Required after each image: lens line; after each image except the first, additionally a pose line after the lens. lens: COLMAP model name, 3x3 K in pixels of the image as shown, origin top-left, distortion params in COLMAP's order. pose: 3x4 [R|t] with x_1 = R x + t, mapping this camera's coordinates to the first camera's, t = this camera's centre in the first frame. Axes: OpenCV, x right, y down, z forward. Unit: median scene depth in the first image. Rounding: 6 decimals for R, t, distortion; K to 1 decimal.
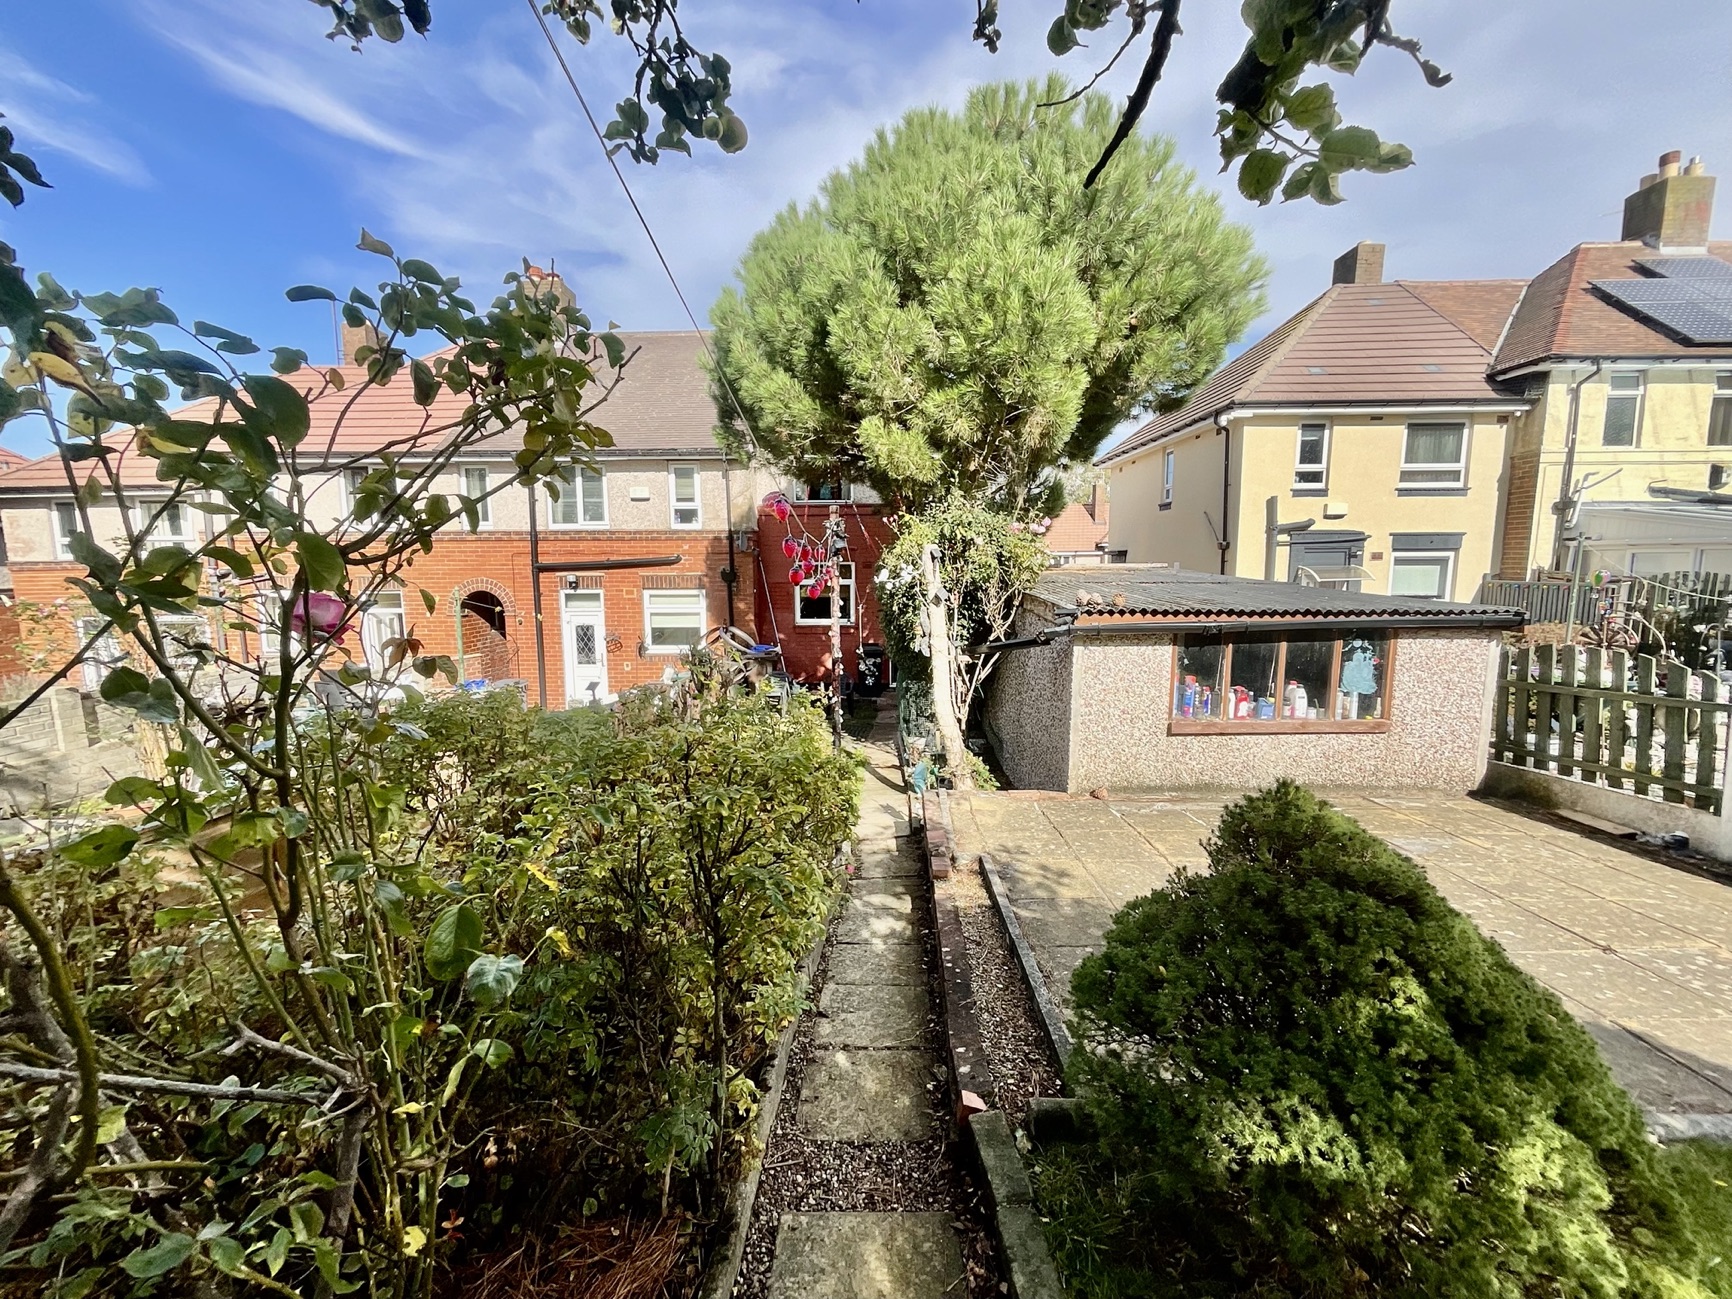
lens RADIAL K [[699.2, 0, 866.0], [0, 699.2, 649.5], [0, 0, 1]] dist [-0.002973, -0.000337]
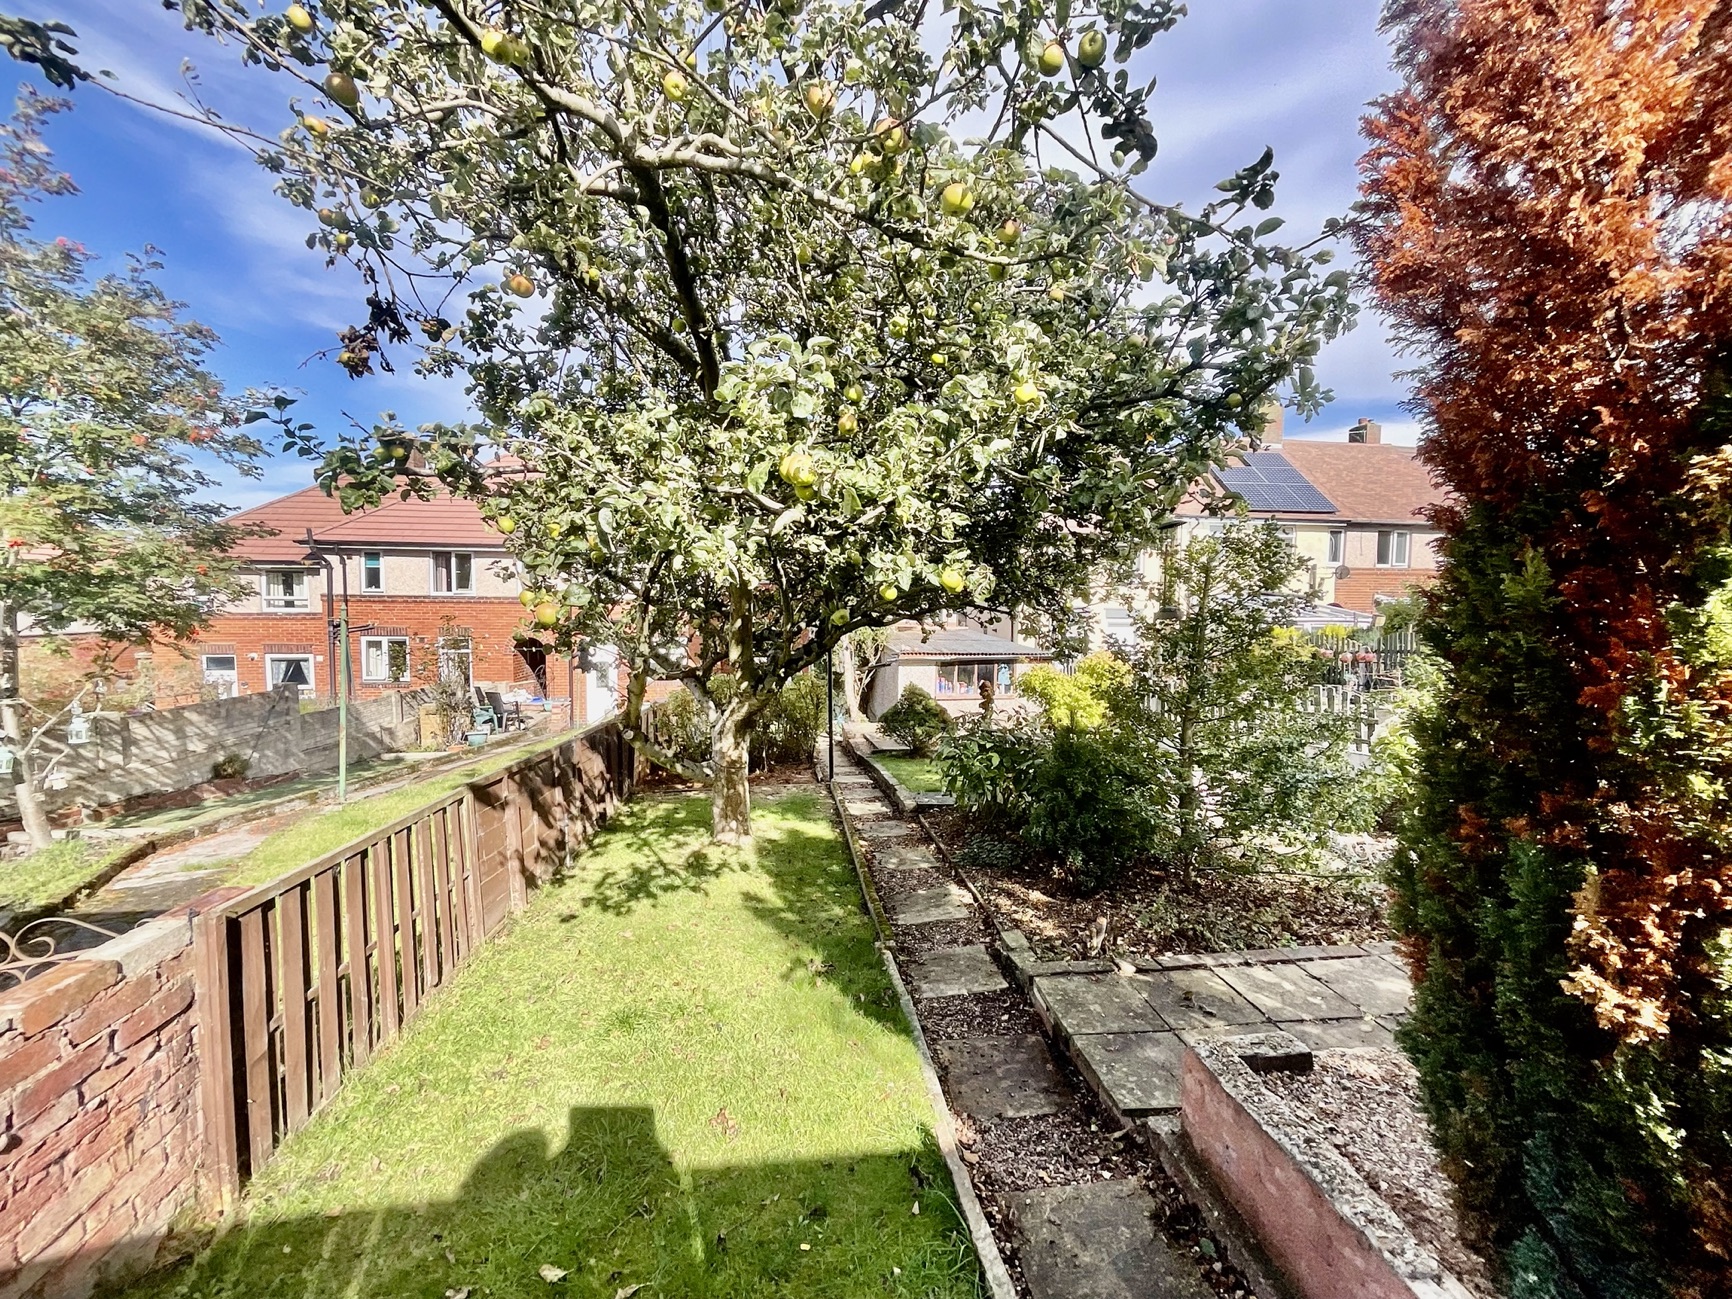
lens RADIAL K [[699.2, 0, 866.0], [0, 699.2, 649.5], [0, 0, 1]] dist [-0.002973, -0.000337]
pose [[0.987129, 0.011122, 0.159539, -0.247629], [-0.000953, 0.997970, -0.063675, 0.100741], [-0.159924, 0.062703, 0.985136, -1.572489]]
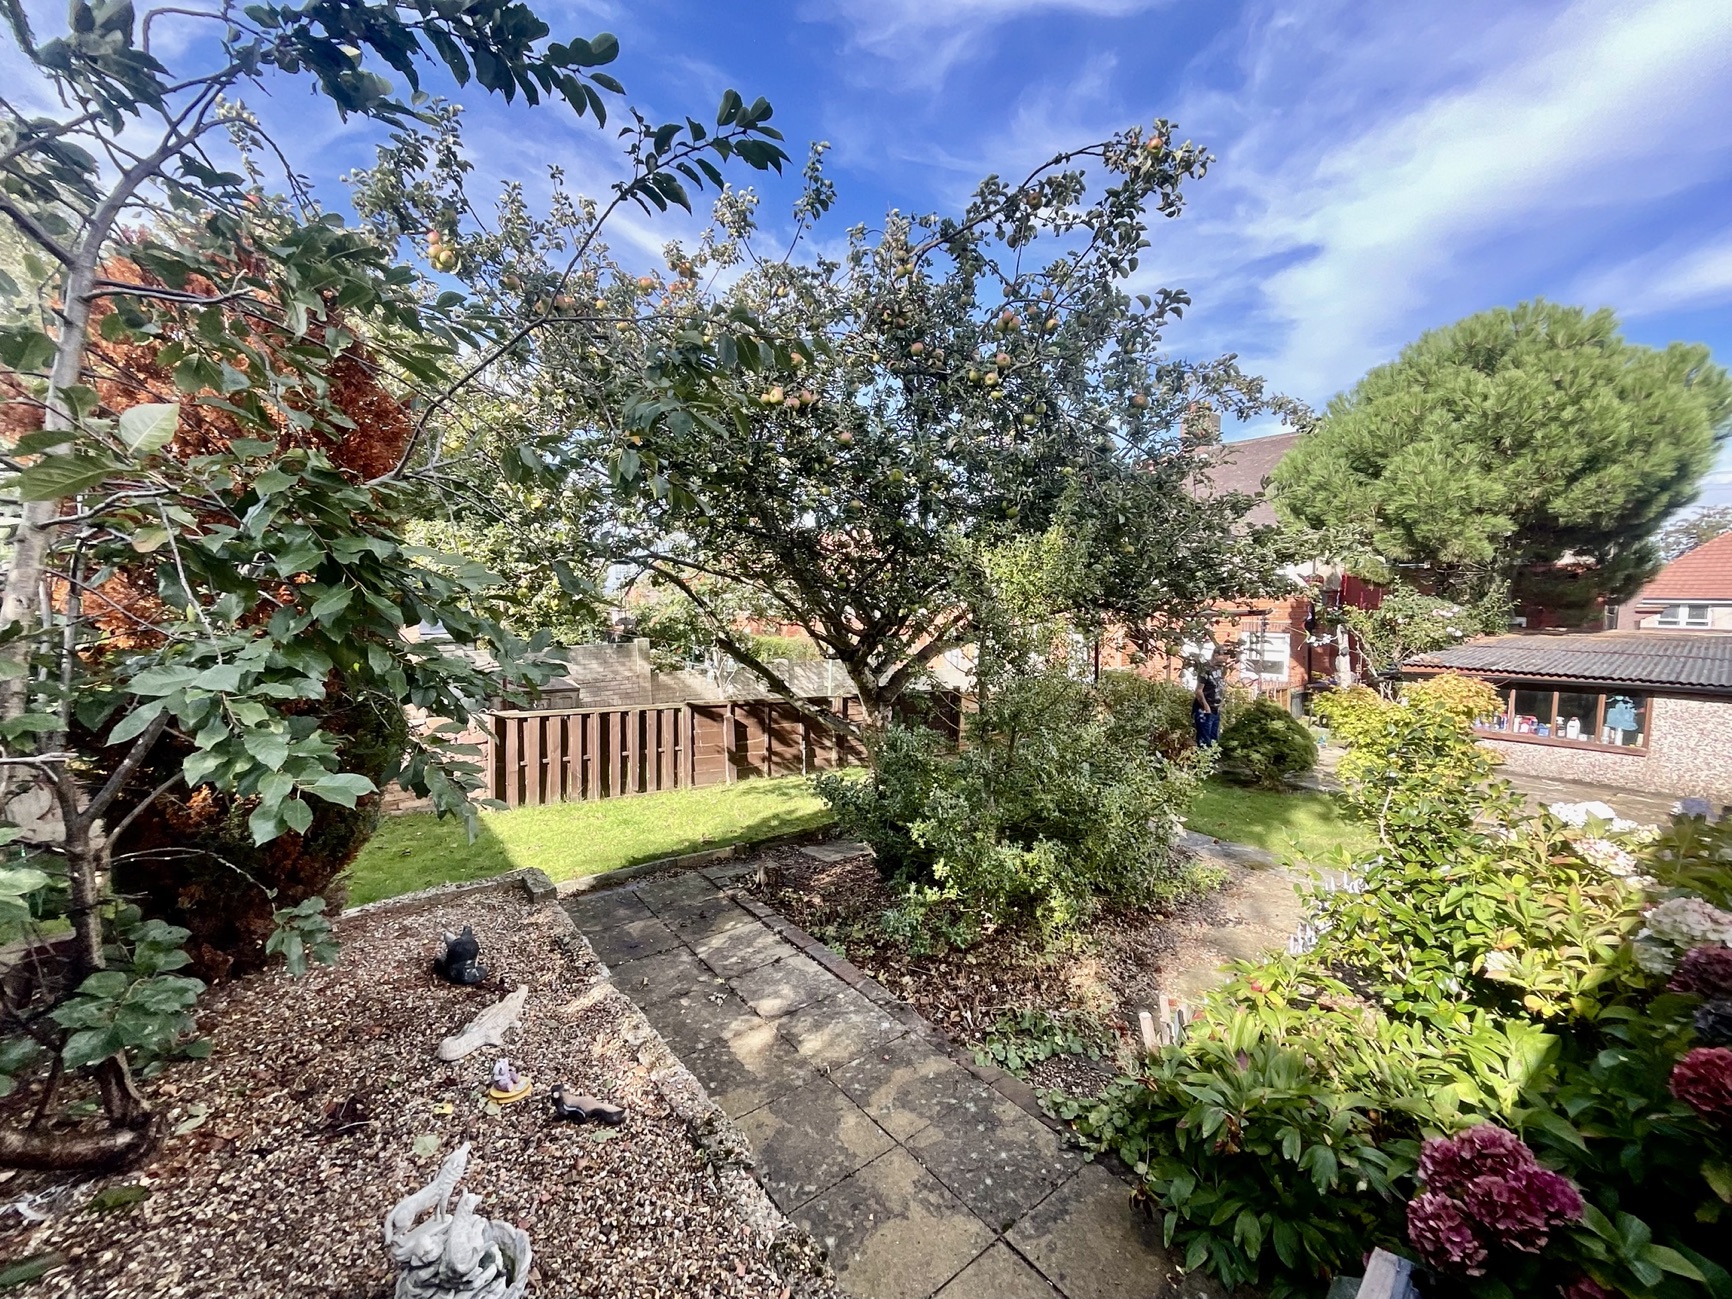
lens RADIAL K [[699.2, 0, 866.0], [0, 699.2, 649.5], [0, 0, 1]] dist [-0.002973, -0.000337]
pose [[0.637539, 0.066008, -0.767585, 0.814773], [-0.099371, 0.995046, 0.003033, 0.048490], [0.763983, 0.074342, 0.640940, -1.382440]]
